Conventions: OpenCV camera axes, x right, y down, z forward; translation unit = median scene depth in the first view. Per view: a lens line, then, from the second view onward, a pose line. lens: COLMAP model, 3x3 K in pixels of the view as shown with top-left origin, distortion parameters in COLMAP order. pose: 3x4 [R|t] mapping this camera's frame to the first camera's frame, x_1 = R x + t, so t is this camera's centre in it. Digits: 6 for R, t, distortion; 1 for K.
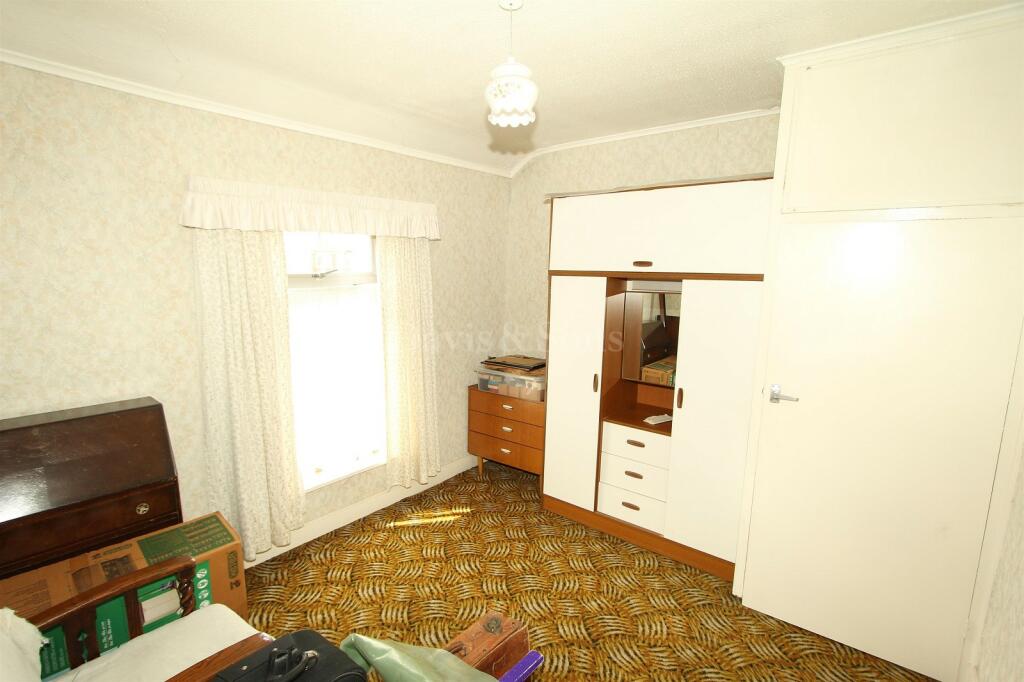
lens RADIAL K [[478.1, 0, 503.4], [0, 478.1, 345.0], [0, 0, 1]] dist [-0.022060, 0.000579]
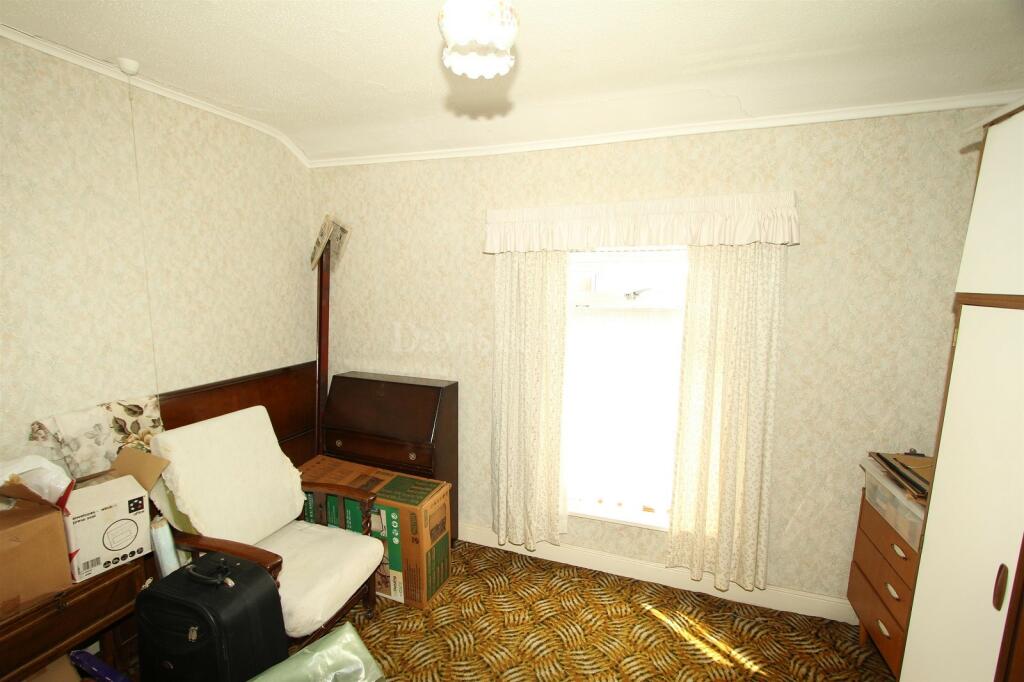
lens RADIAL K [[480.6, 0, 508.2], [0, 480.6, 349.3], [0, 0, 1]] dist [0.003645, 0.000438]
pose [[0.327499, 0.124176, -0.936656, 0.405459], [-0.152851, 0.985231, 0.077172, -0.077600], [0.932406, 0.117895, 0.341643, 0.473572]]
